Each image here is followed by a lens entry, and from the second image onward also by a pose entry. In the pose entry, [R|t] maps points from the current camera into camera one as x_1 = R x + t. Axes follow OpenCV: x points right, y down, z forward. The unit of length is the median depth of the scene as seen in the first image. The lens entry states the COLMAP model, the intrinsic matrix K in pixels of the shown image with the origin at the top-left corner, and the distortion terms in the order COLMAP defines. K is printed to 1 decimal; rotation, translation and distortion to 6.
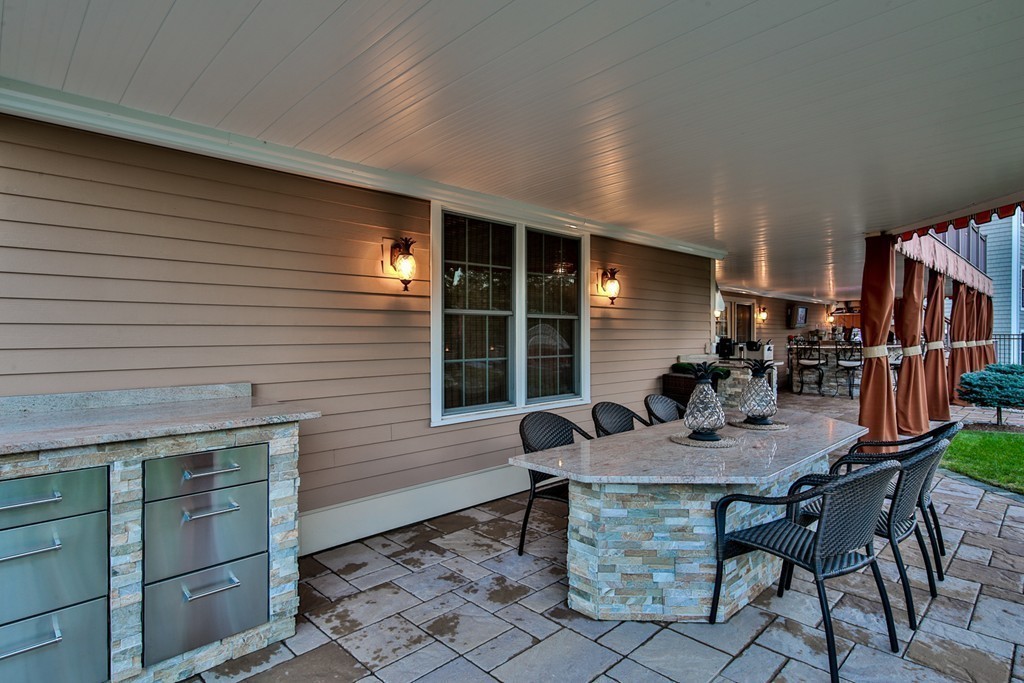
lens RADIAL K [[537.9, 0, 515.0], [0, 537.9, 337.8], [0, 0, 1]] dist [0.019290, 0.000324]
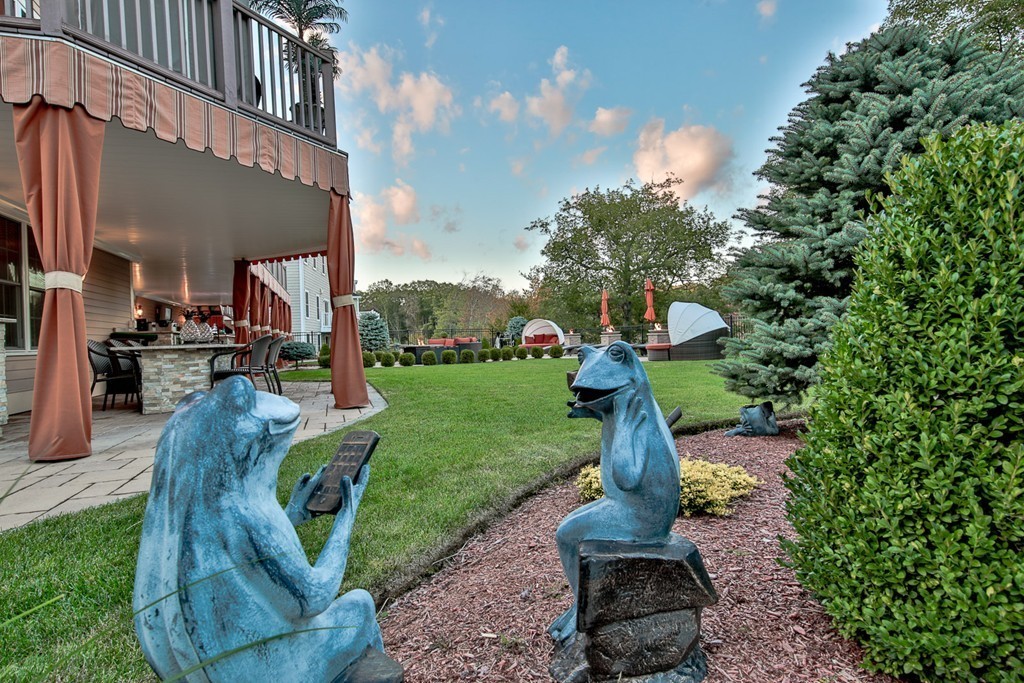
lens RADIAL K [[537.9, 0, 513.1], [0, 537.9, 339.9], [0, 0, 1]] dist [0.019290, 0.000324]
pose [[0.443899, -0.015771, 0.895938, -0.760180], [0.037054, 0.999313, -0.000768, 0.157983], [-0.895310, 0.033539, 0.444179, -0.846660]]
